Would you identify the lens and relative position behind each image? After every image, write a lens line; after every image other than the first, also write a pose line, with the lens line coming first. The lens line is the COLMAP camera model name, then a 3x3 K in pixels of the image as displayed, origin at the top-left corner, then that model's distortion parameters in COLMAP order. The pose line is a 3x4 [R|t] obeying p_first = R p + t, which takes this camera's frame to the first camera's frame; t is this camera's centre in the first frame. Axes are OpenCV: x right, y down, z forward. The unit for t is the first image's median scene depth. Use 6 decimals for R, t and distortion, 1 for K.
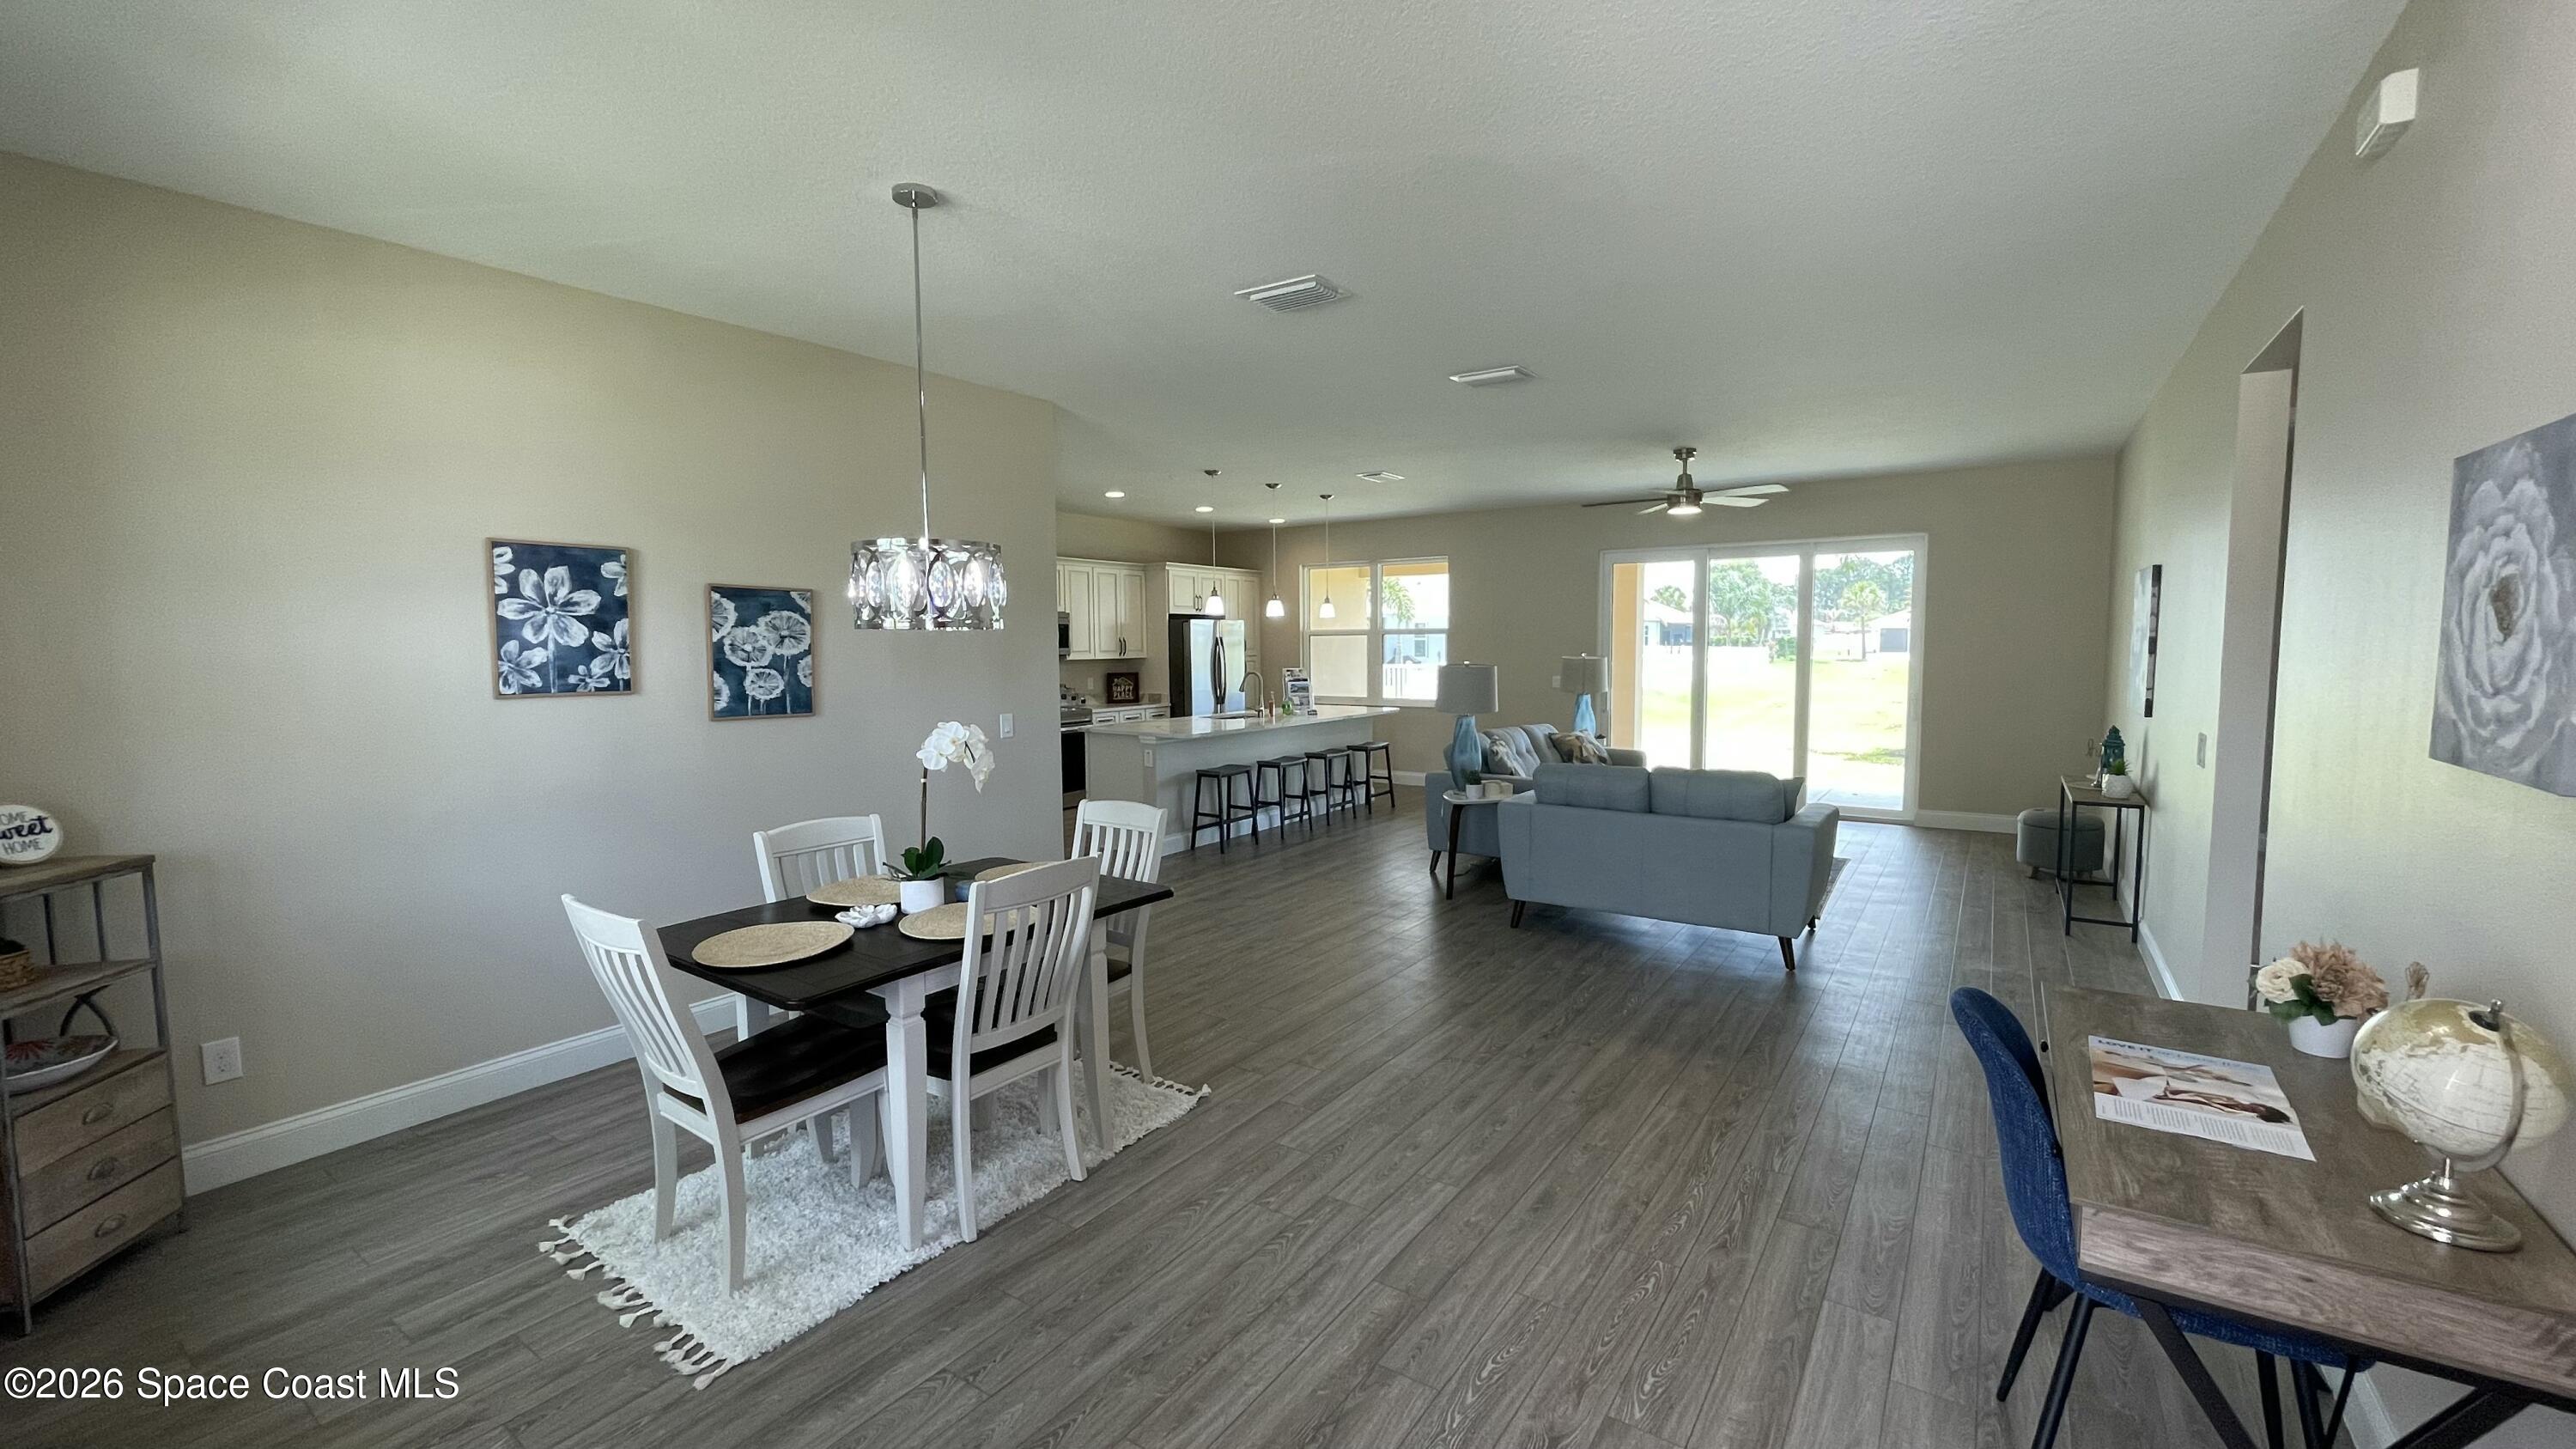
lens RADIAL K [[1040.3, 0, 1286.3], [0, 1040.3, 722.9], [0, 0, 1]] dist [-0.013870, 0.005836]
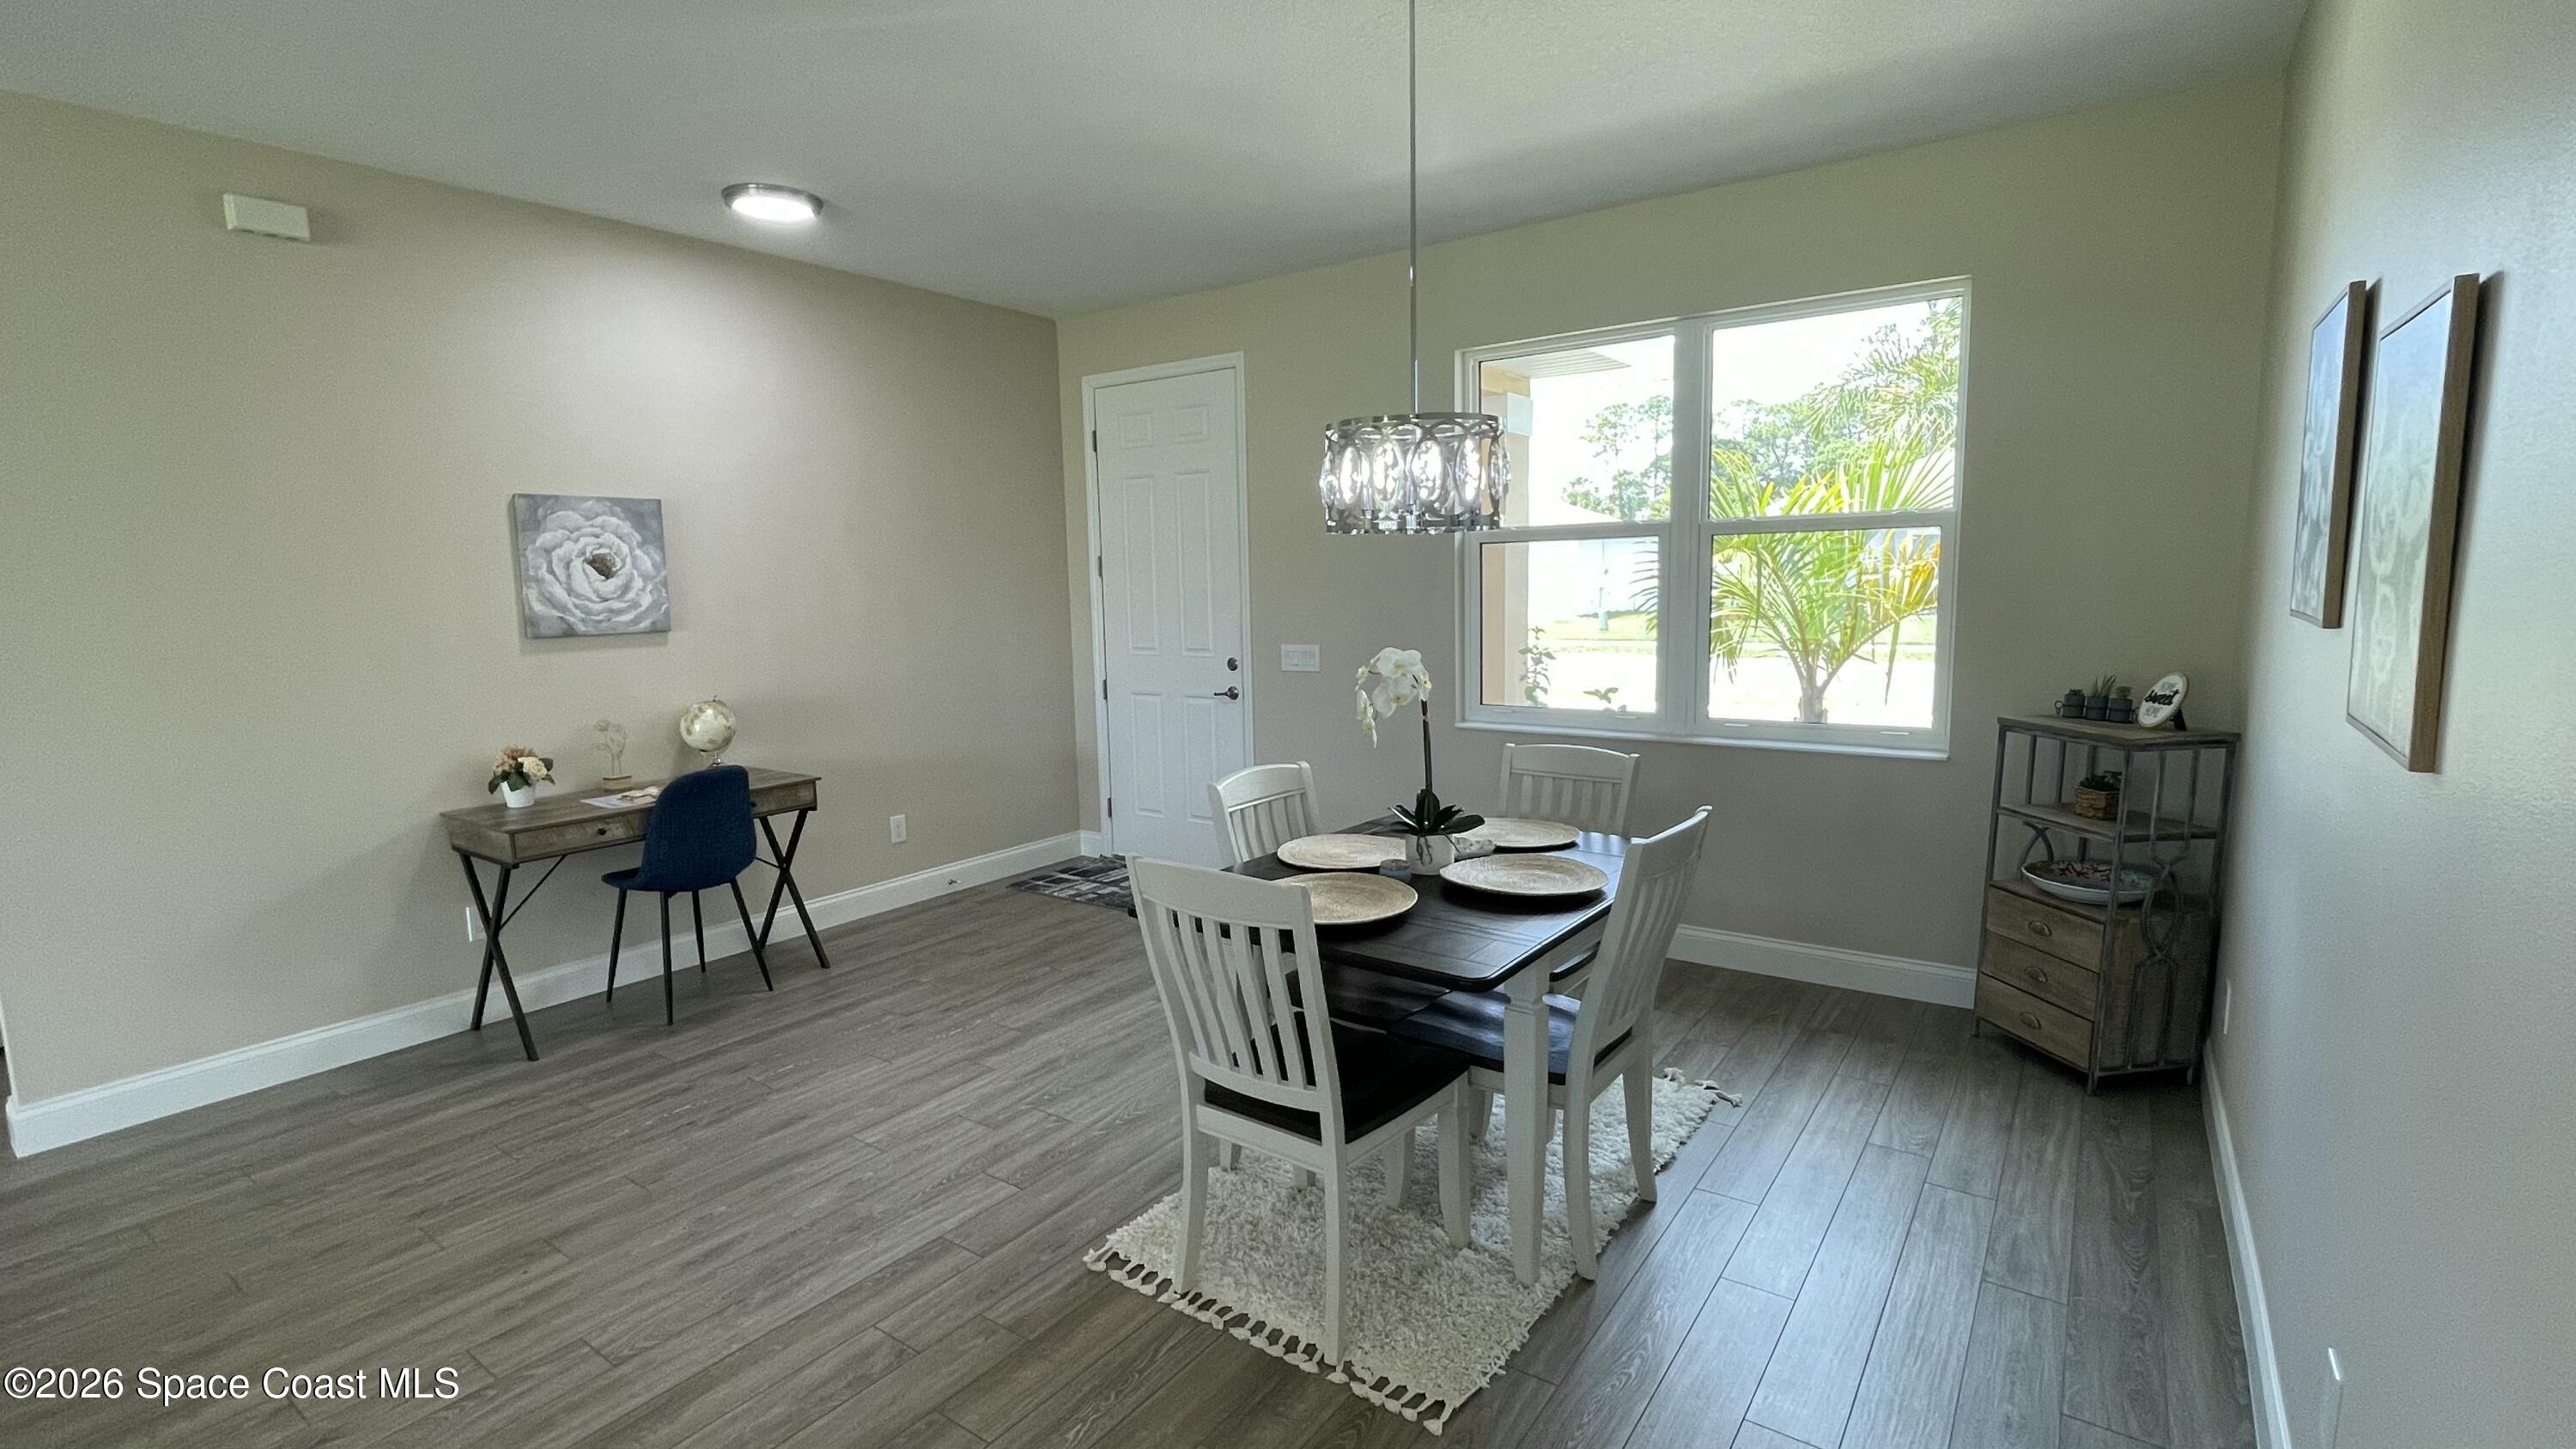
lens RADIAL K [[1161.3, 0, 1277.0], [0, 1161.3, 722.5], [0, 0, 1]] dist [0.000111, 0.000394]
pose [[-0.999330, 0.026564, 0.025161, -0.203744], [0.031159, 0.978333, 0.204680, -0.105951], [-0.019179, 0.205326, -0.978506, 1.517370]]
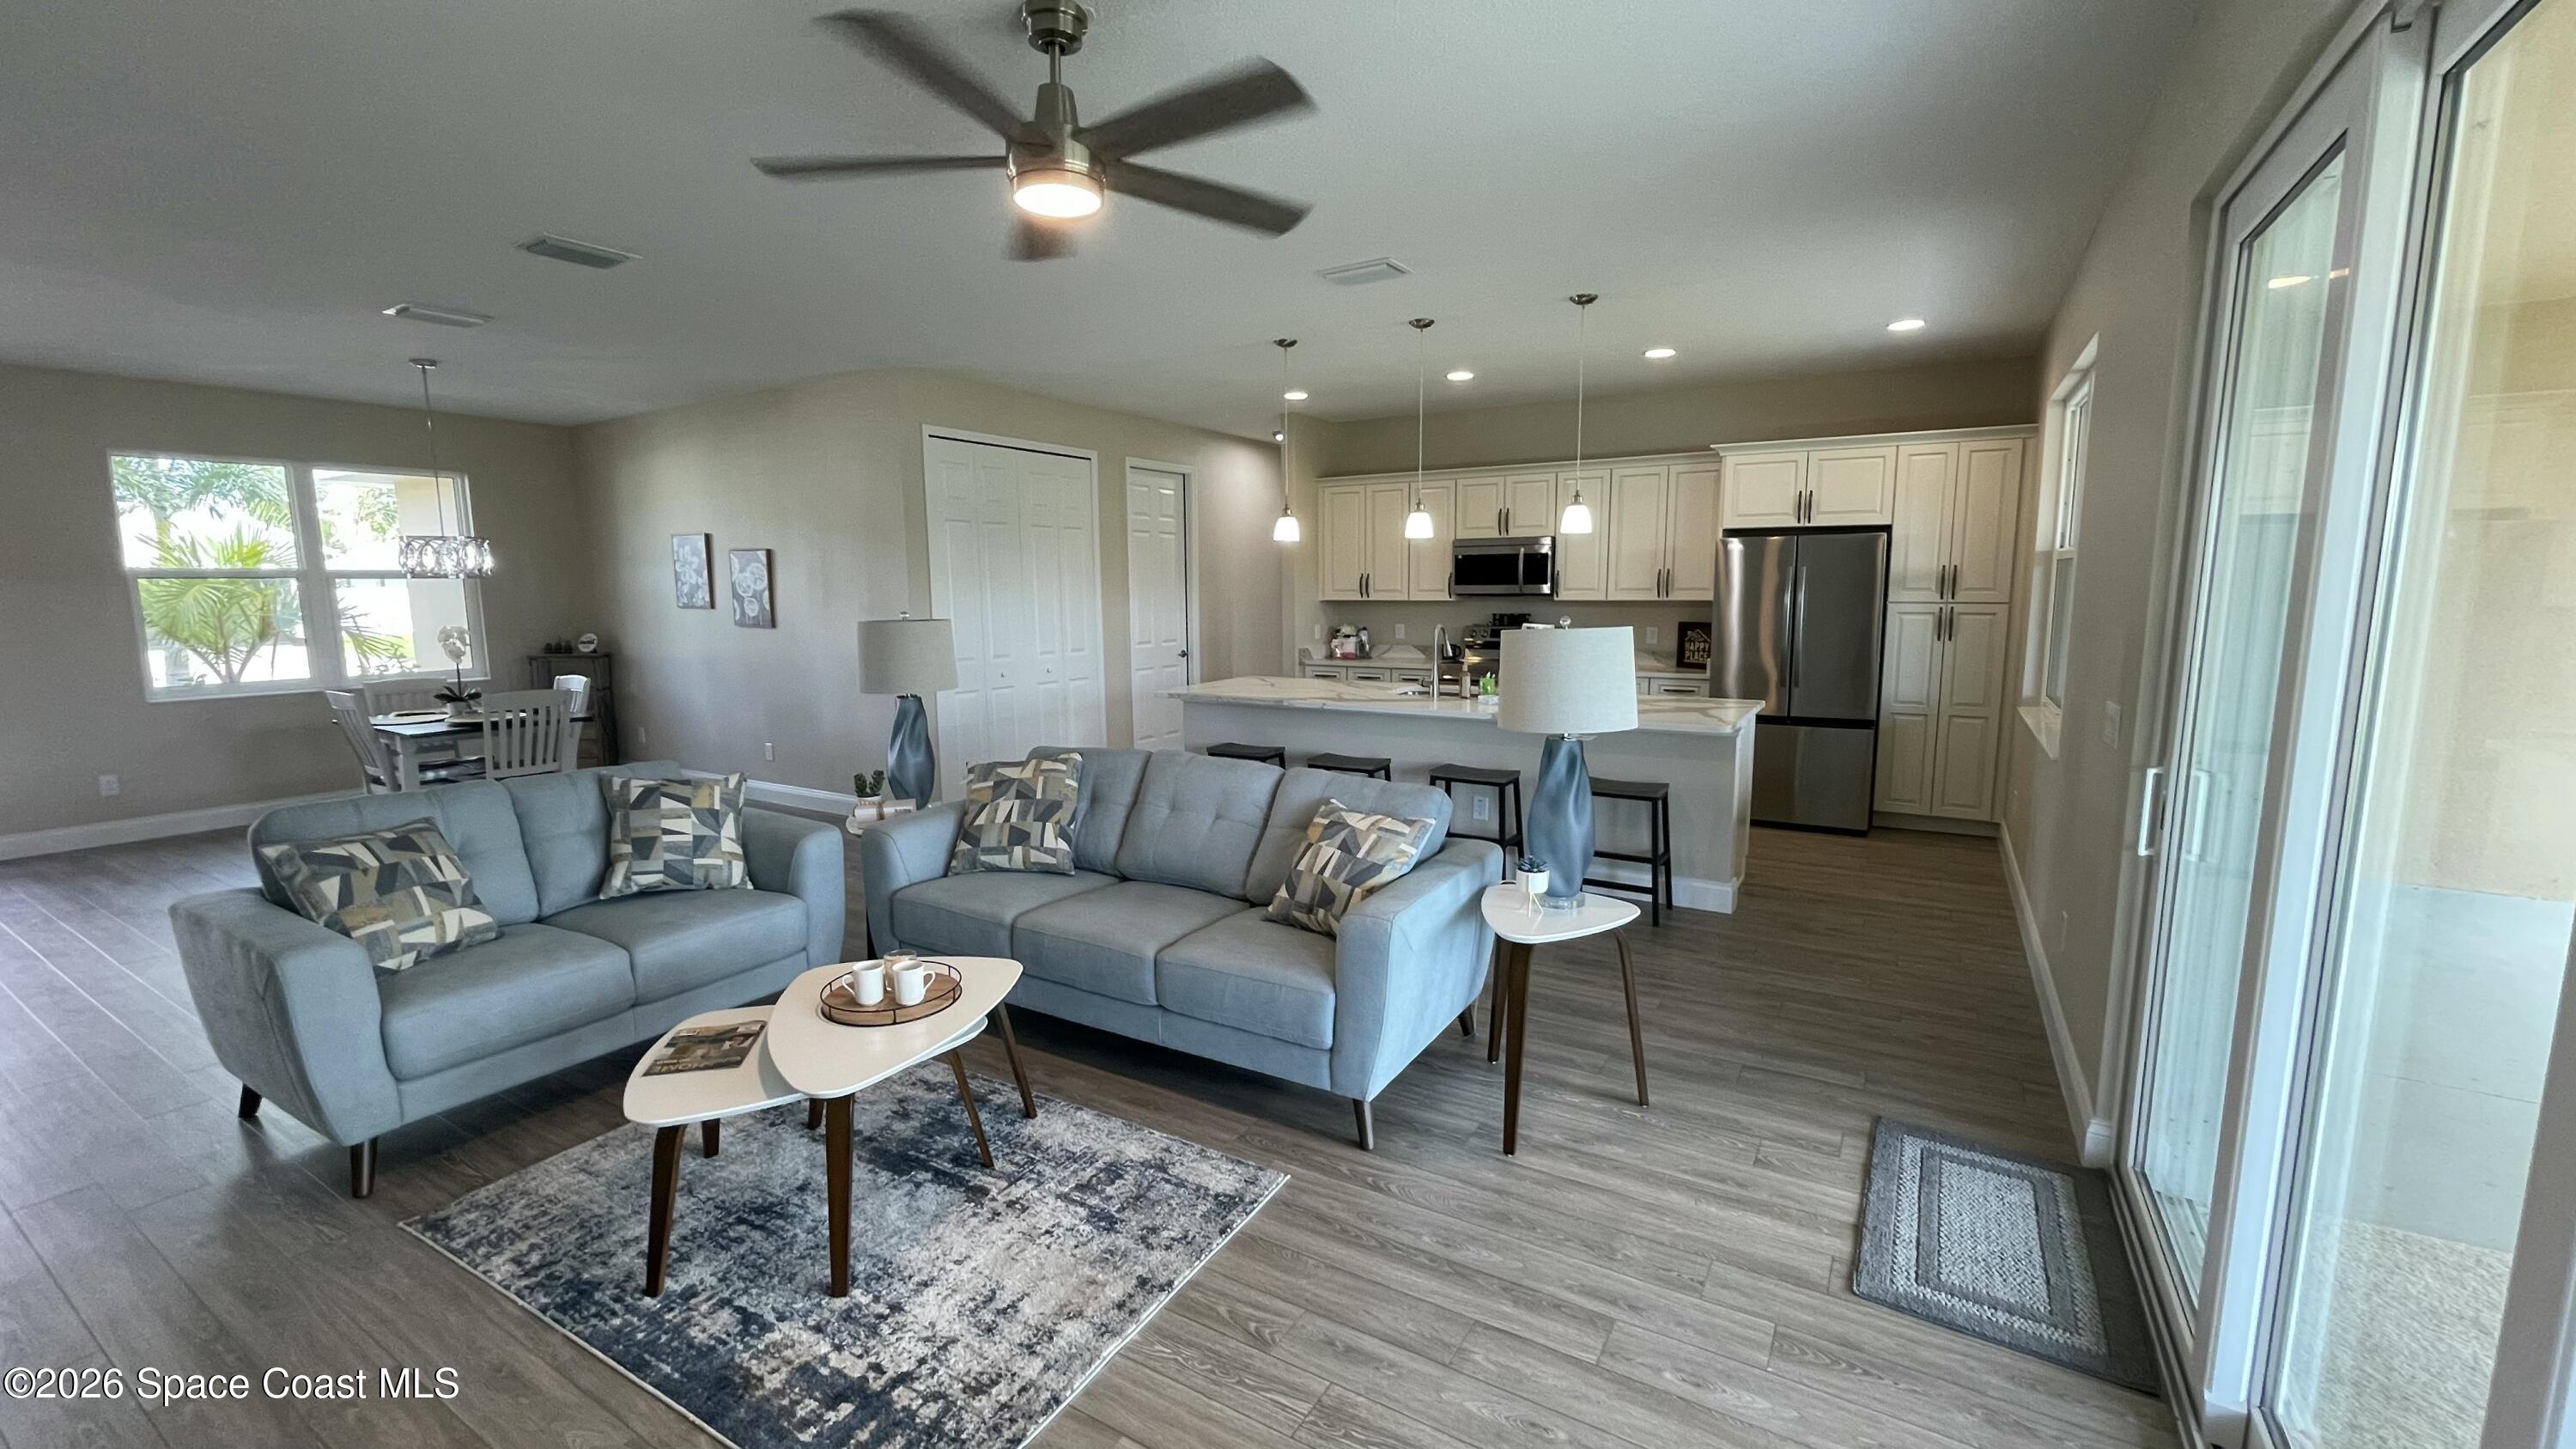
lens RADIAL K [[1039.5, 0, 1283.4], [0, 1039.5, 723.3], [0, 0, 1]] dist [-0.004351, -0.000742]
pose [[0.050464, 0.142228, -0.988547, 1.399309], [-0.071282, 0.987796, 0.138481, -0.164256], [0.996179, 0.063477, 0.059986, 1.990251]]
